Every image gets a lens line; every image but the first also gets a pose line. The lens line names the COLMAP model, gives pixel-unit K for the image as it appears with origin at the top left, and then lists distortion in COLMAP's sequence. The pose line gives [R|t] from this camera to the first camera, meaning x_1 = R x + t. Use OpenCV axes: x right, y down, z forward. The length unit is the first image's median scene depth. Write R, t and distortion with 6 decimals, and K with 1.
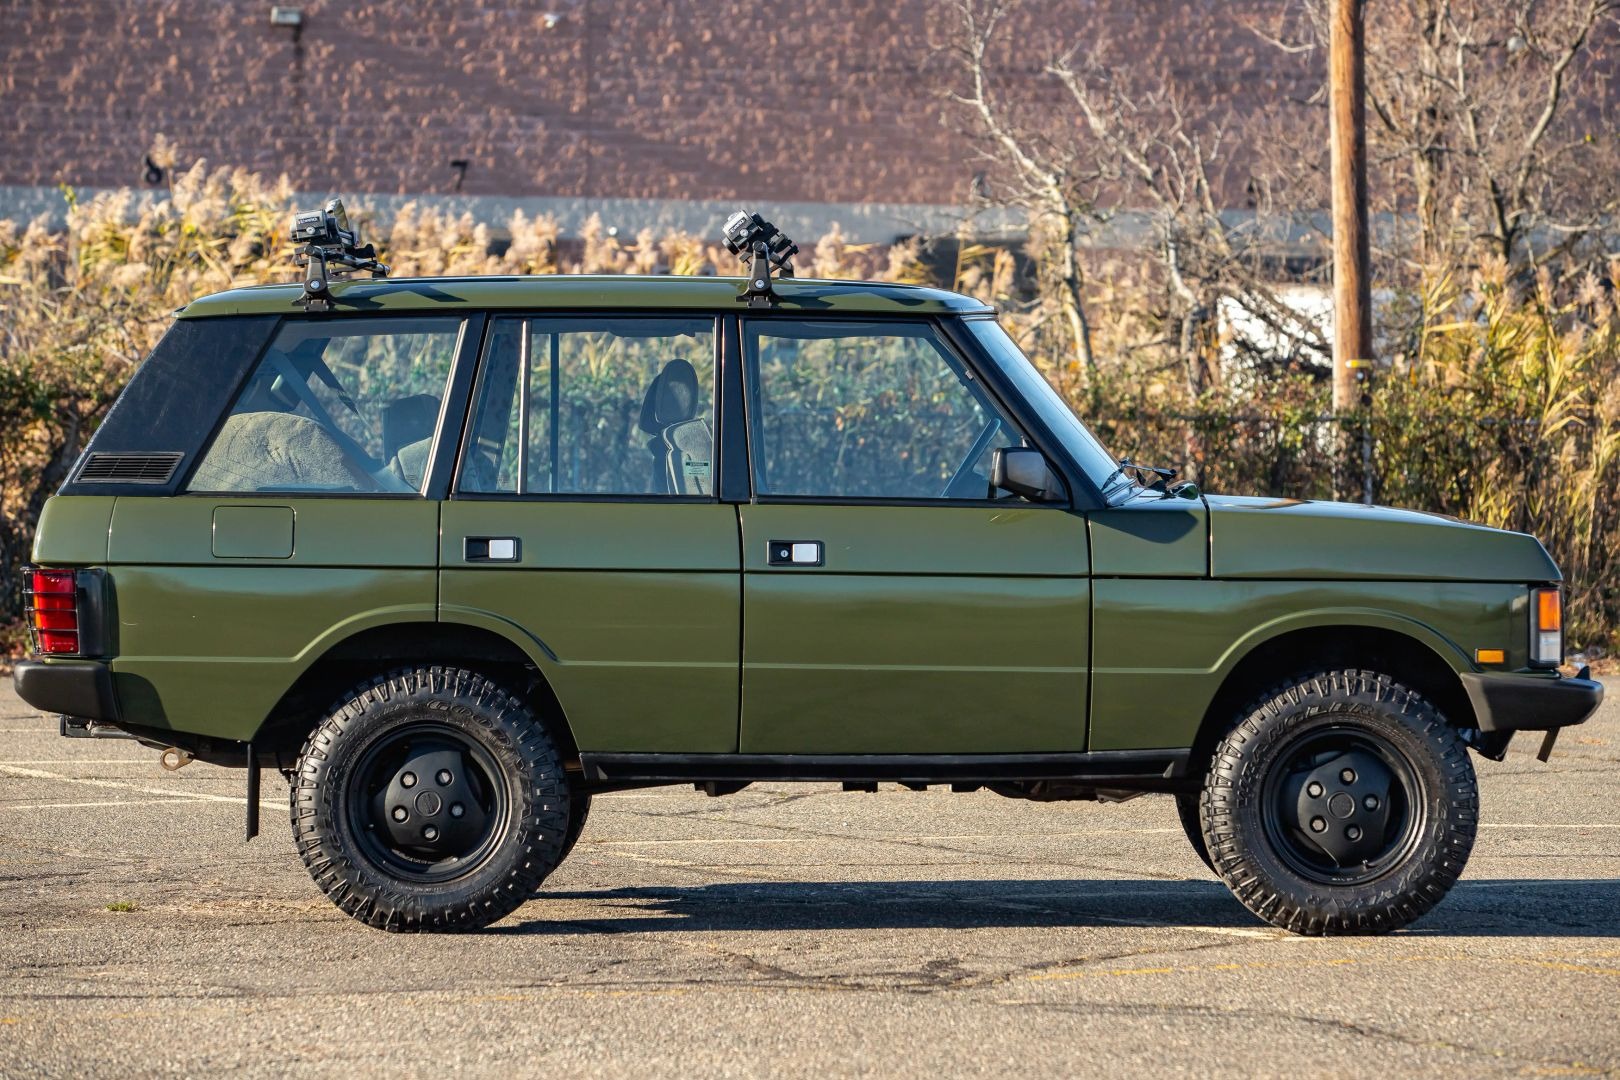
lens RADIAL K [[6165.7, 0, 806.3], [0, 6165.7, 536.6], [0, 0, 1]] dist [0.544320, 0.000000]
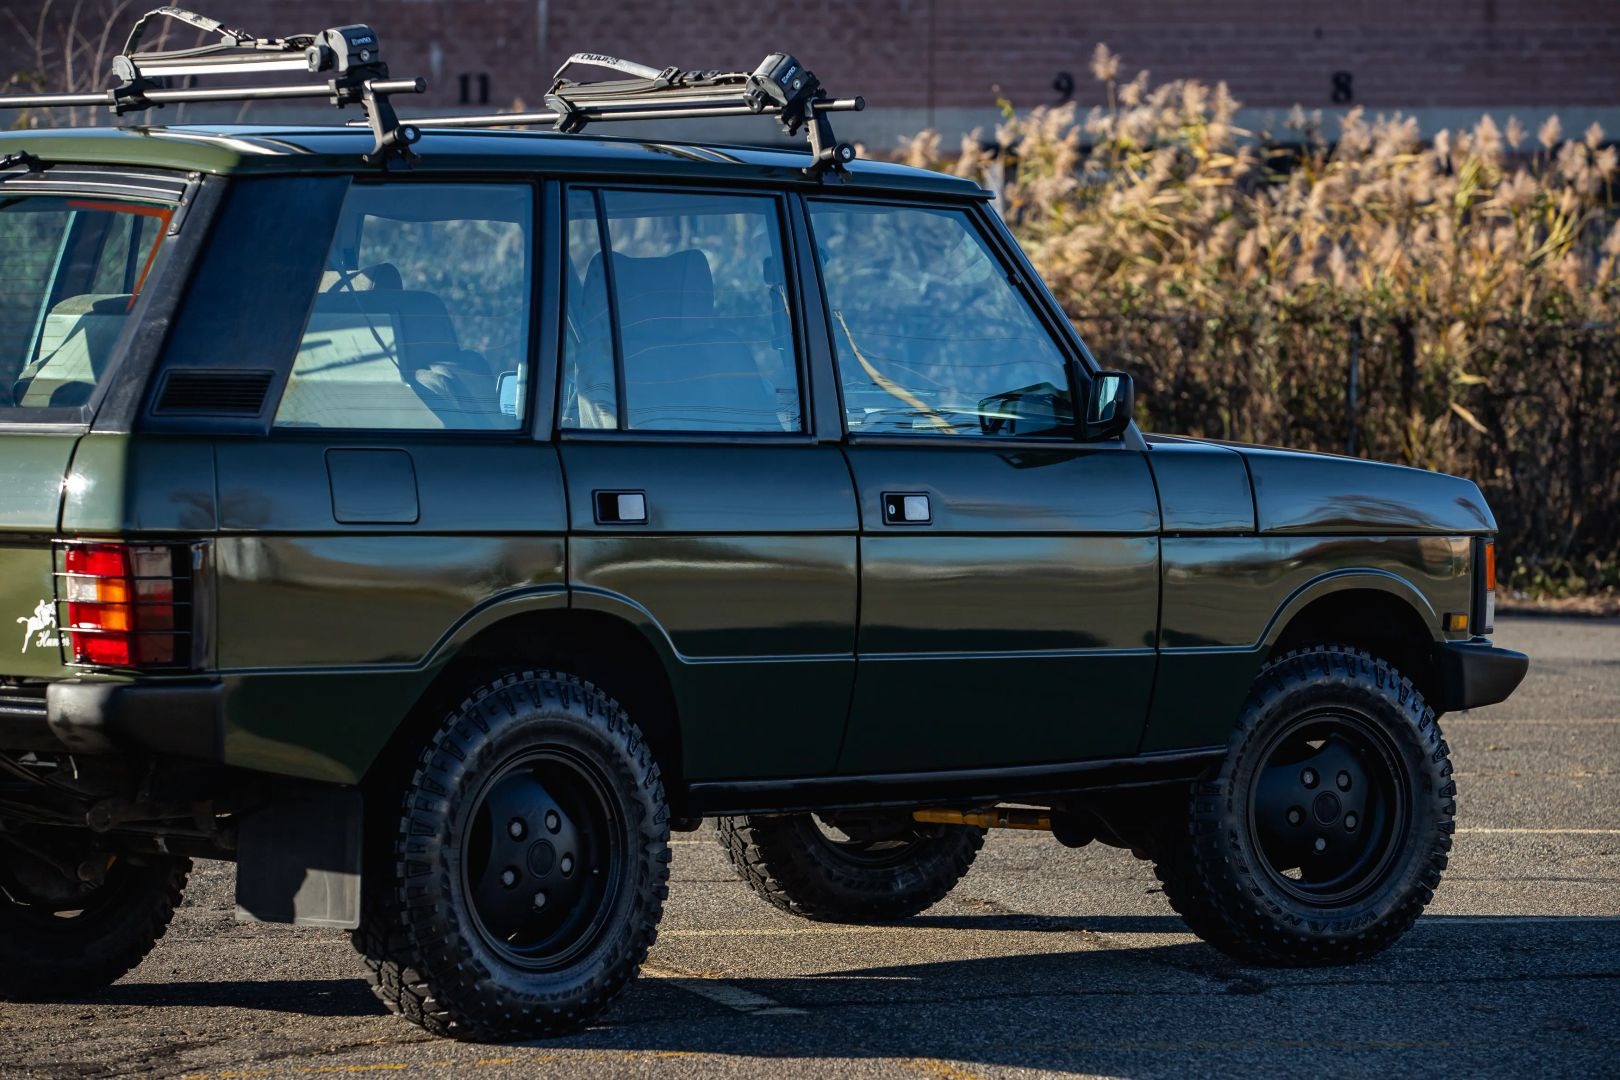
lens RADIAL K [[6165.7, 0, 815.6], [0, 6165.7, 500.3], [0, 0, 1]] dist [0.544320, 0.000000]
pose [[0.683961, -0.008987, 0.729464, -0.563893], [0.000318, 0.999928, 0.012021, -0.007476], [-0.729519, -0.007990, 0.683914, 0.485114]]
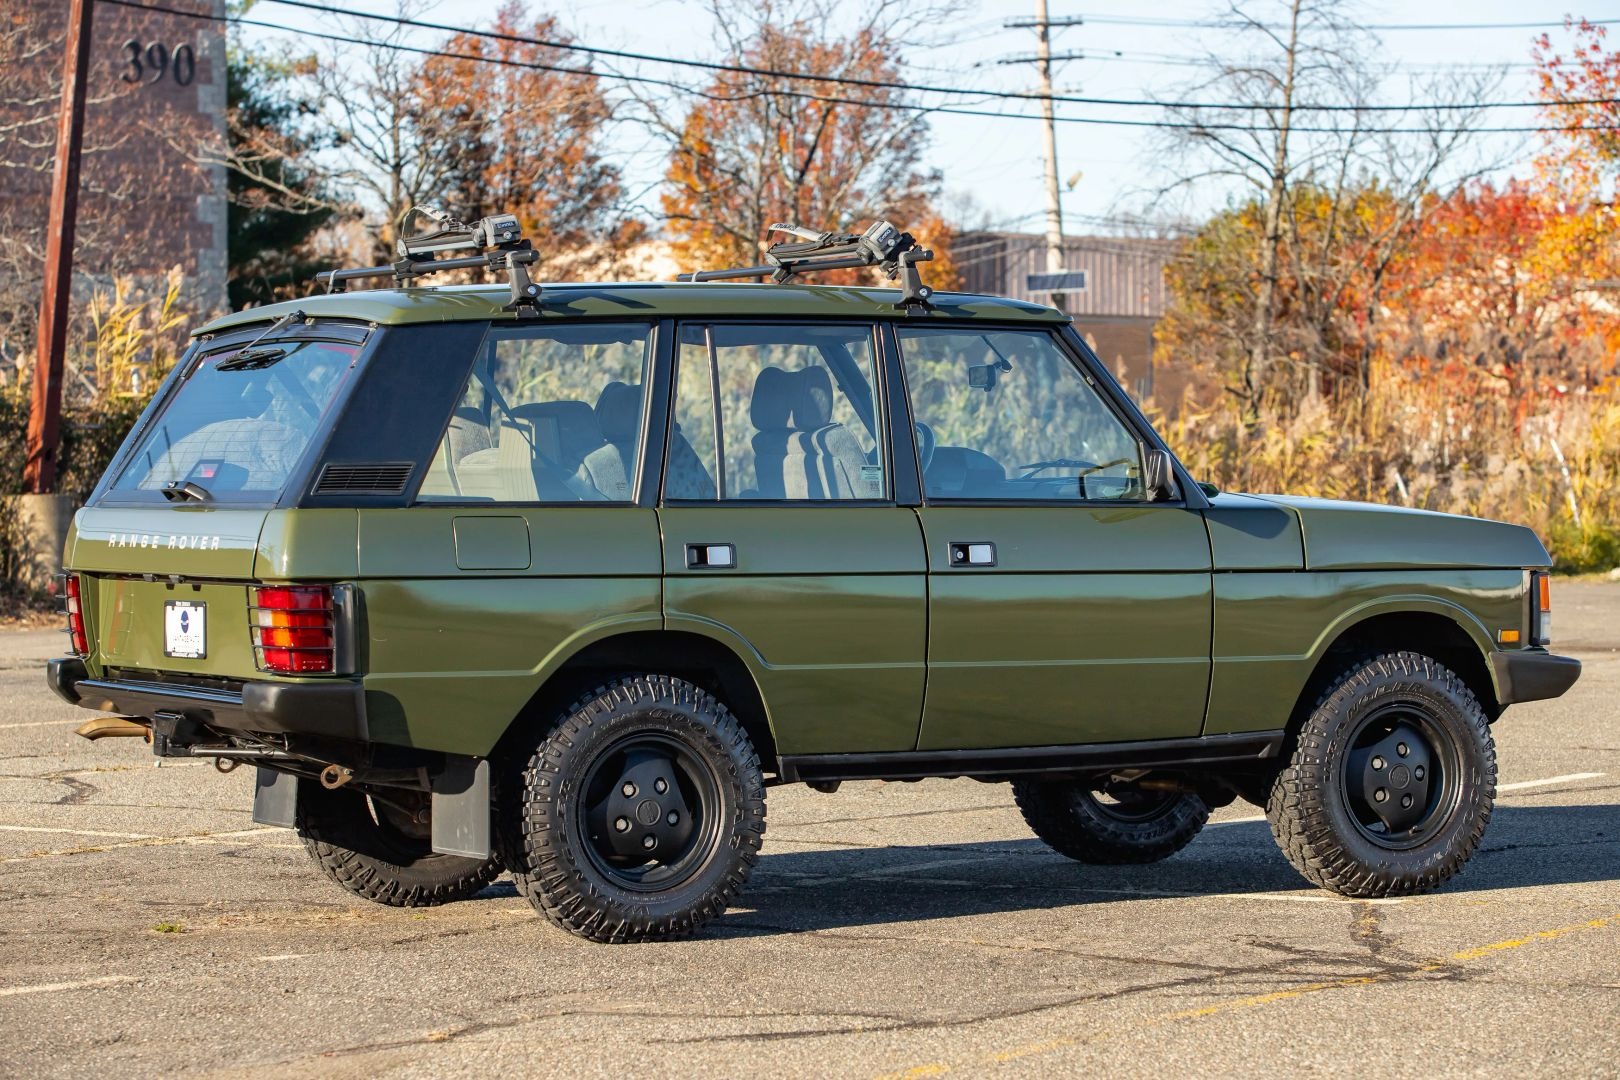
lens RADIAL K [[4904.3, 0, 808.5], [0, 4904.3, 538.0], [0, 0, 1]] dist [-0.063167, 0.000000]
pose [[0.870187, -0.016748, 0.492437, -0.426417], [0.013898, 0.999859, 0.009447, -0.008112], [-0.492525, -0.001376, 0.870297, 0.301211]]
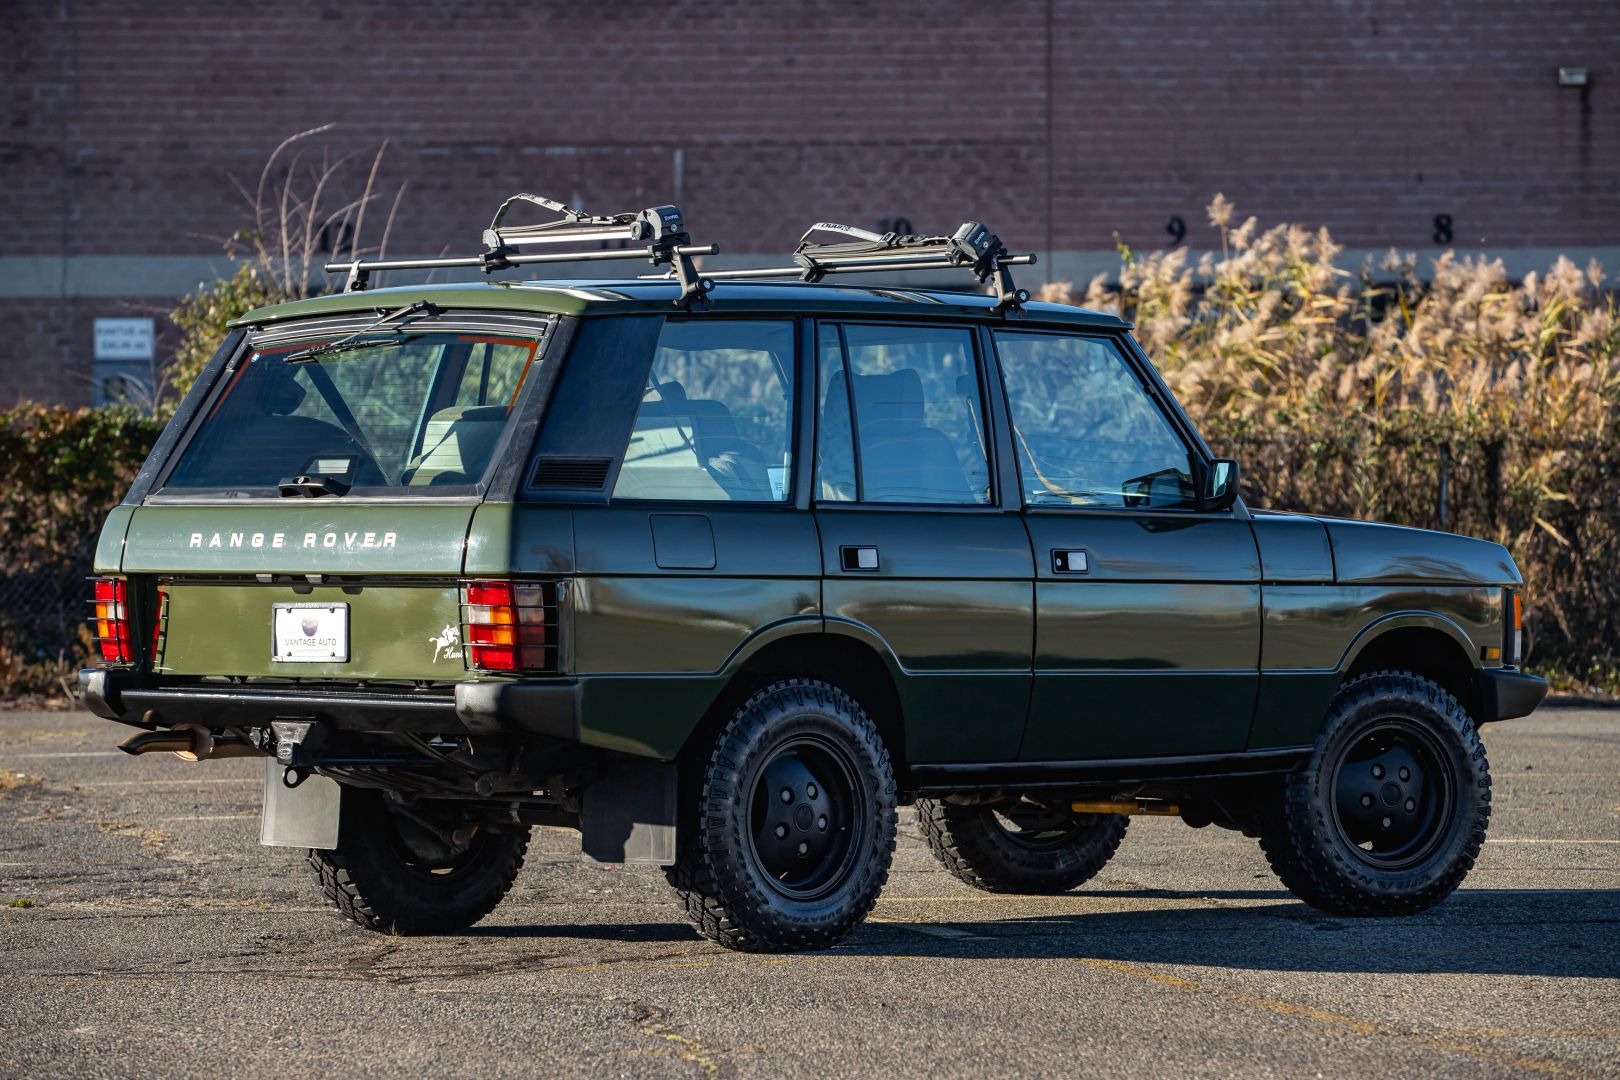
lens RADIAL K [[6165.7, 0, 809.1], [0, 6165.7, 528.8], [0, 0, 1]] dist [0.544320, 0.000000]
pose [[0.697830, 0.000287, 0.716264, -0.758348], [0.006084, 0.999961, -0.006329, 0.003448], [-0.716238, 0.008774, 0.697801, 0.319505]]
